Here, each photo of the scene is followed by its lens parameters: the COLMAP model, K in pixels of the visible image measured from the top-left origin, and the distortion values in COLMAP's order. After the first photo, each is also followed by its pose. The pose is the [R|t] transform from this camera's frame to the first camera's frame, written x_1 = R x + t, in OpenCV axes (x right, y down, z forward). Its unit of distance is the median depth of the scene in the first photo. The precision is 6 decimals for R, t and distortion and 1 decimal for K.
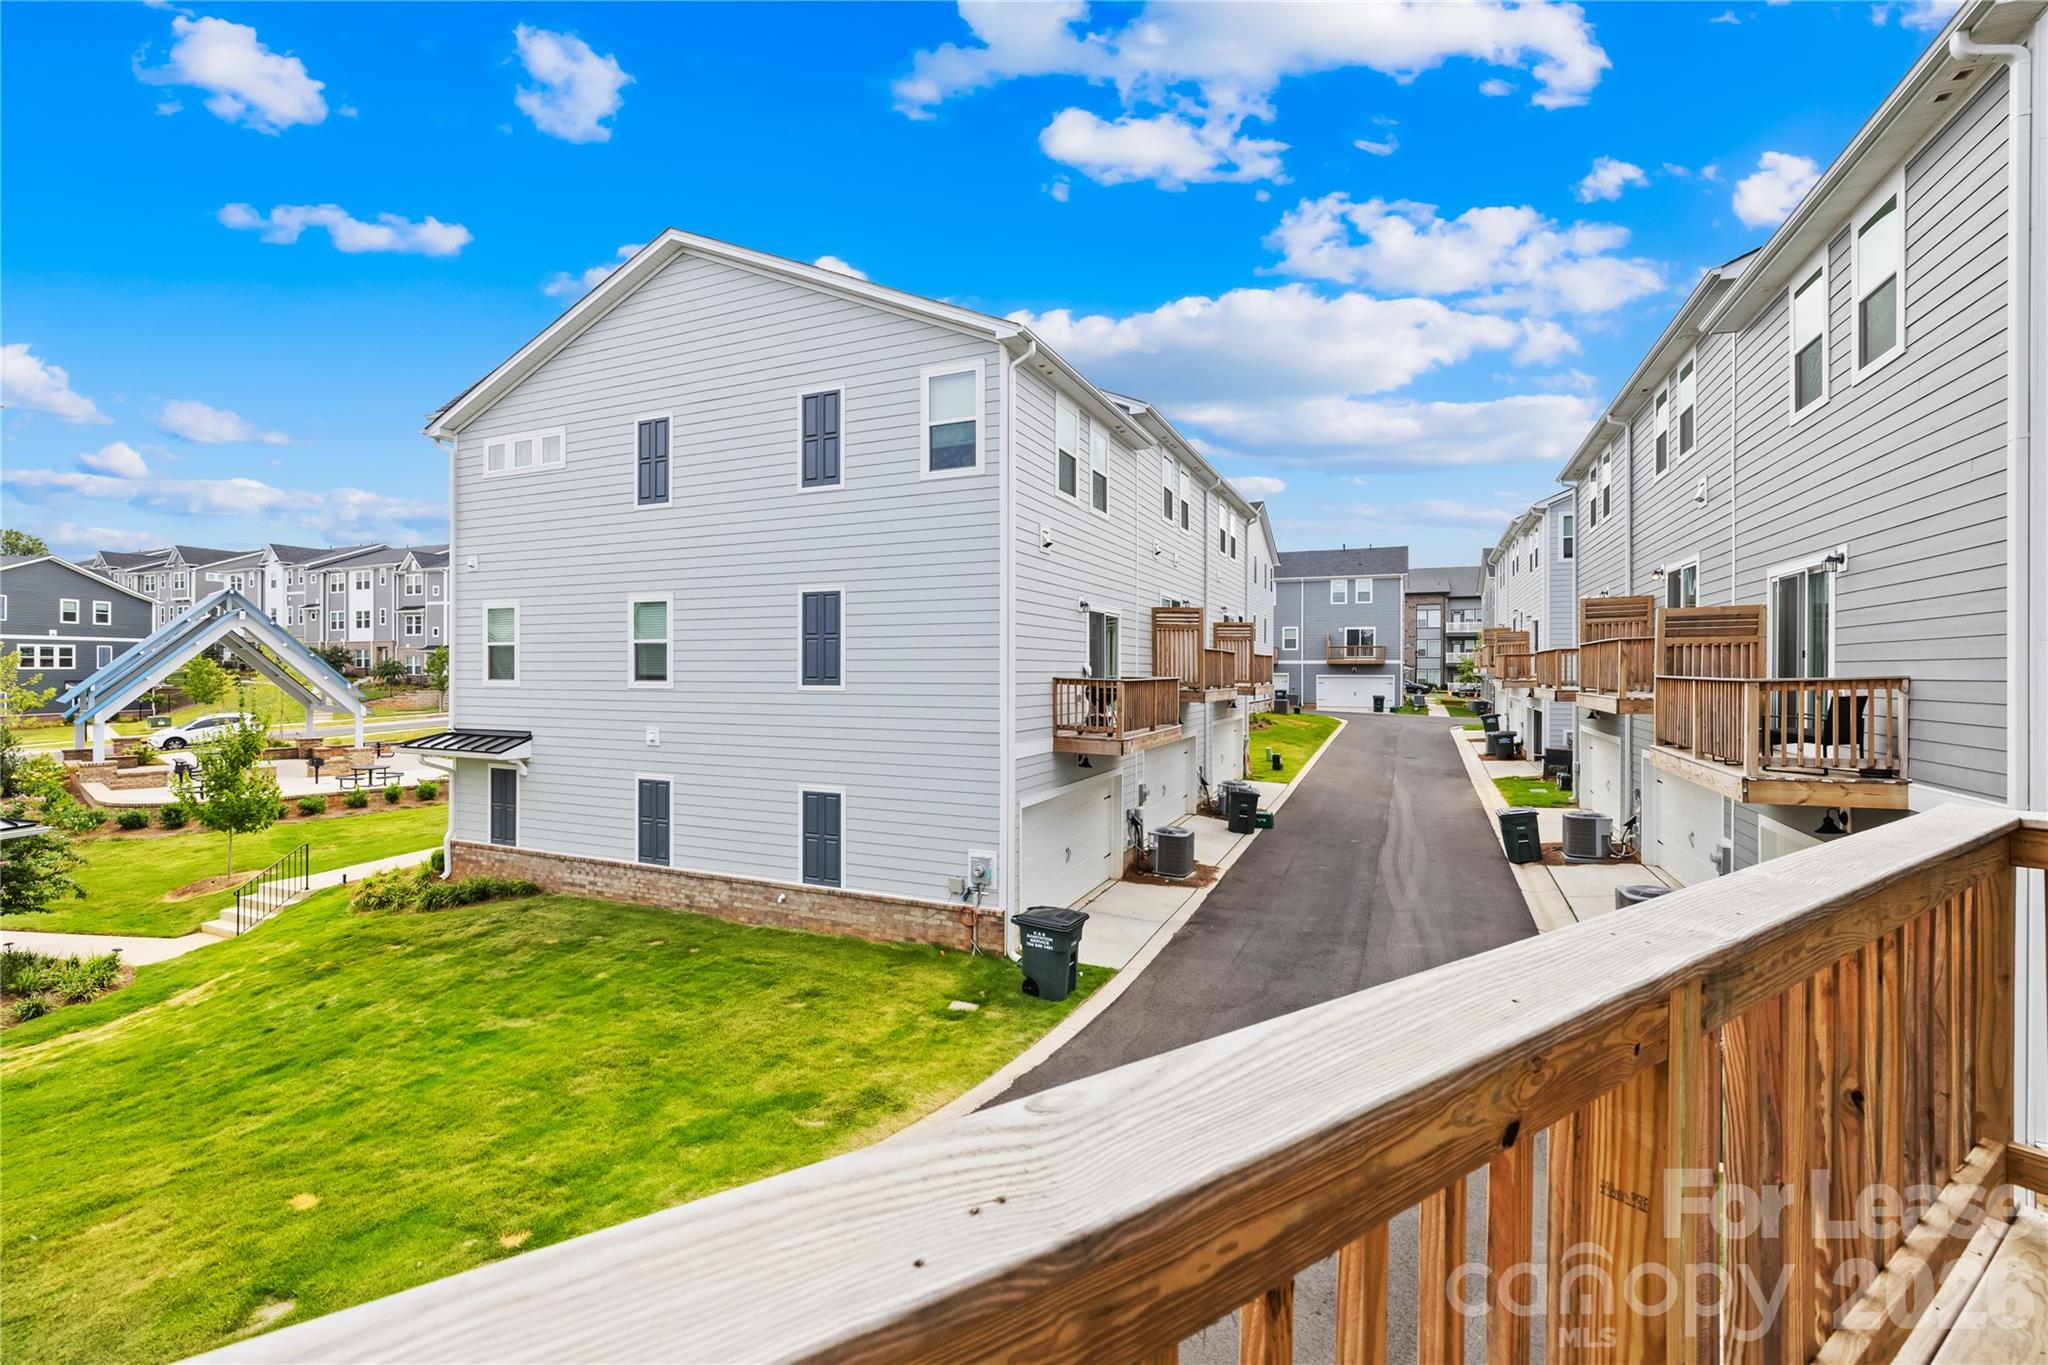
lens RADIAL K [[860.7, 0, 1017.6], [0, 860.7, 667.4], [0, 0, 1]] dist [0.000746, -0.000339]
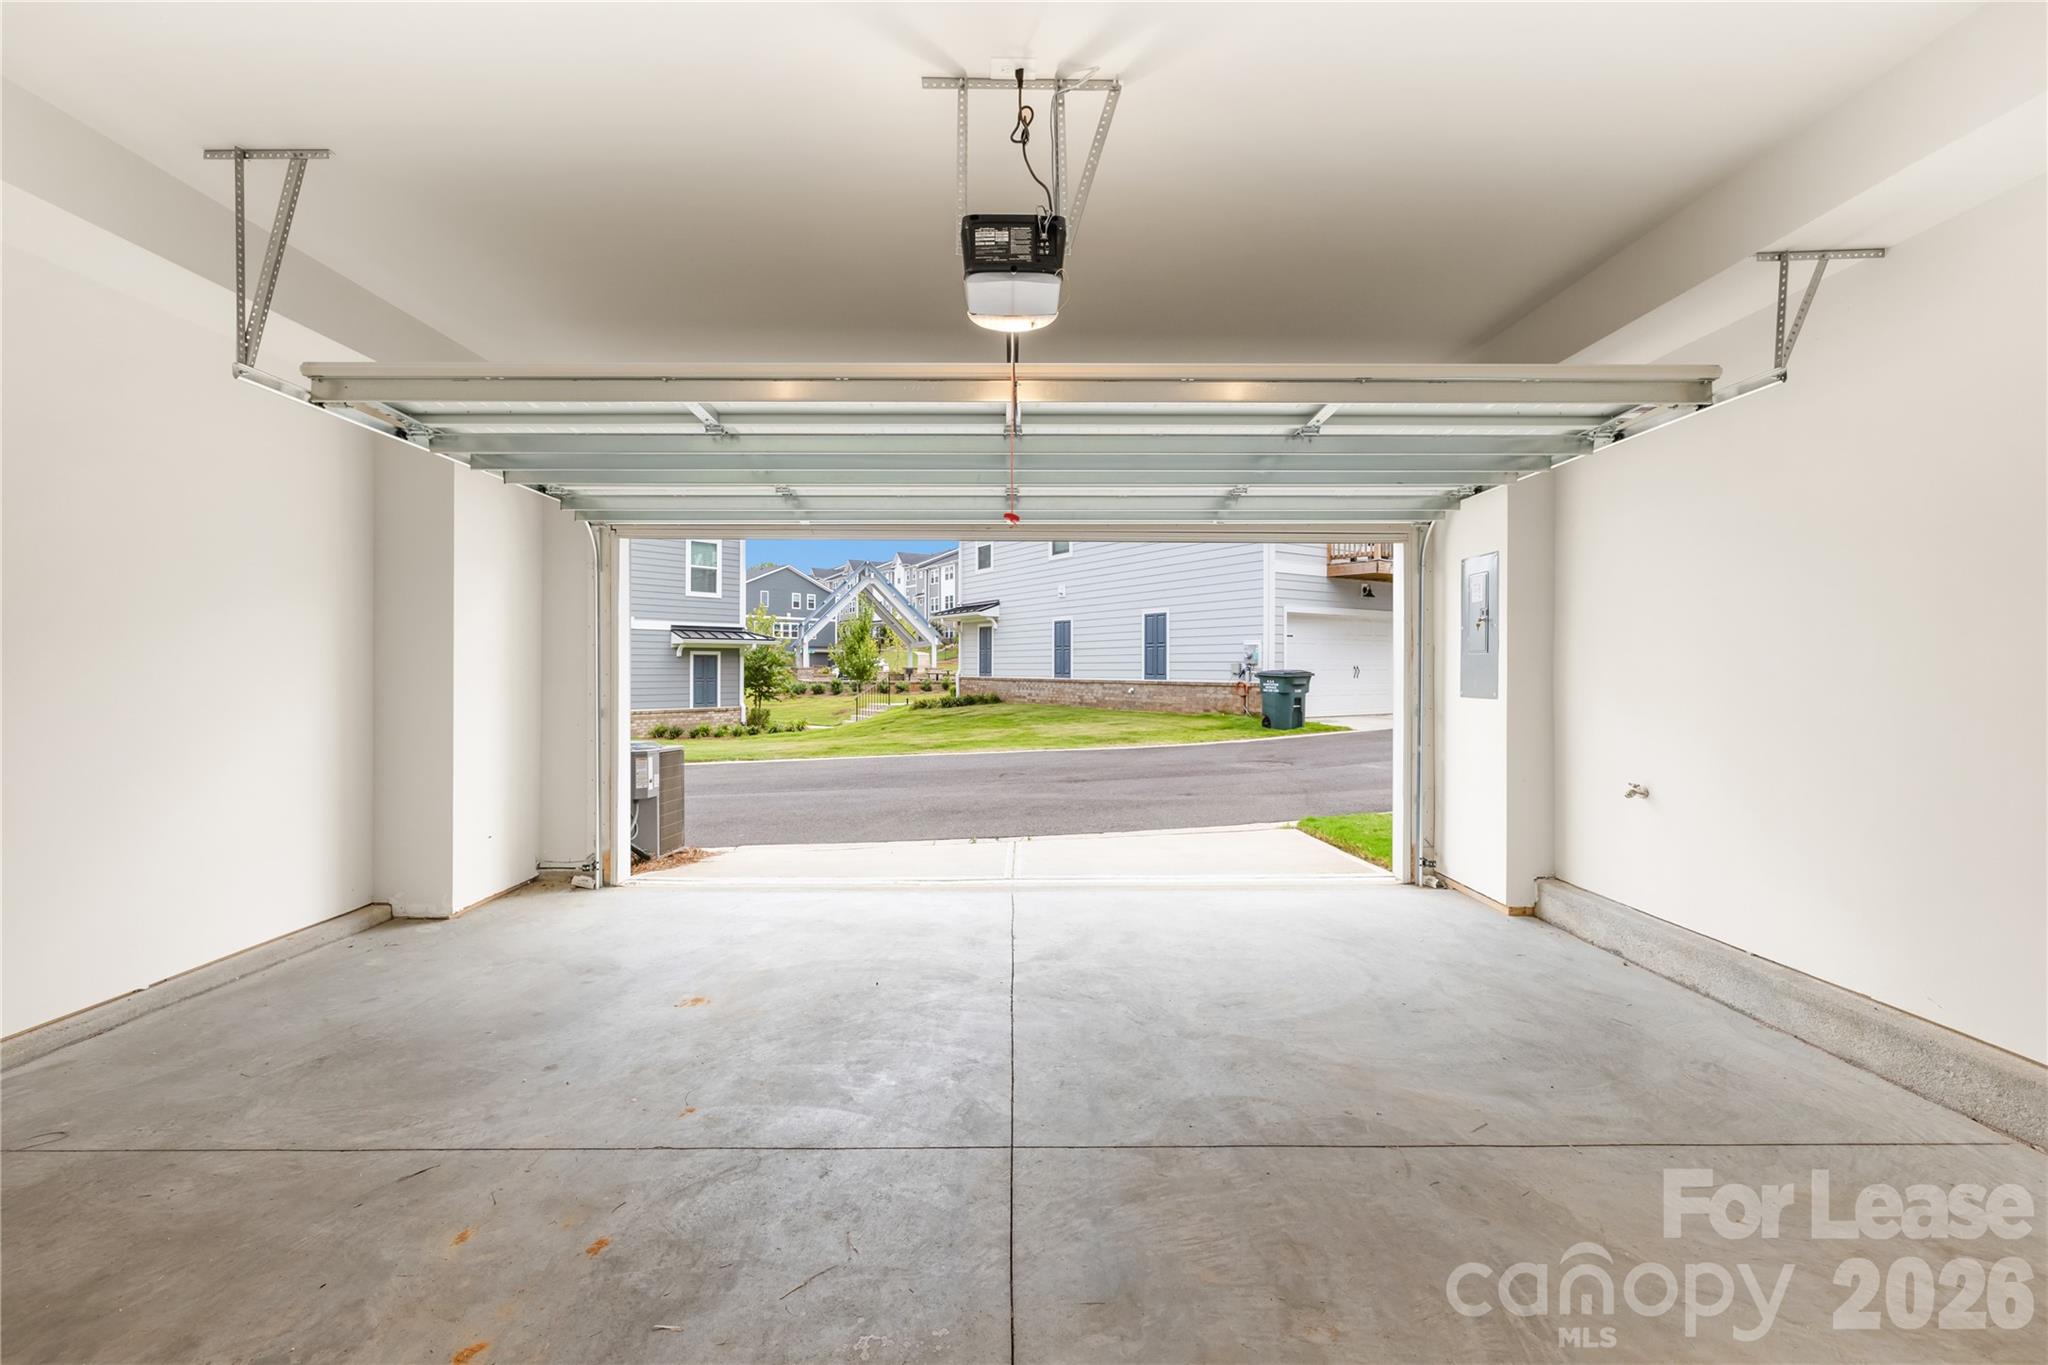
lens RADIAL K [[860.7, 0, 1026.7], [0, 860.7, 672.6], [0, 0, 1]] dist [0.000746, -0.000339]
pose [[0.838806, 0.003017, -0.544422, 0.326298], [0.001515, 0.999968, 0.007876, 0.207774], [0.544428, -0.007432, 0.838775, -0.265674]]
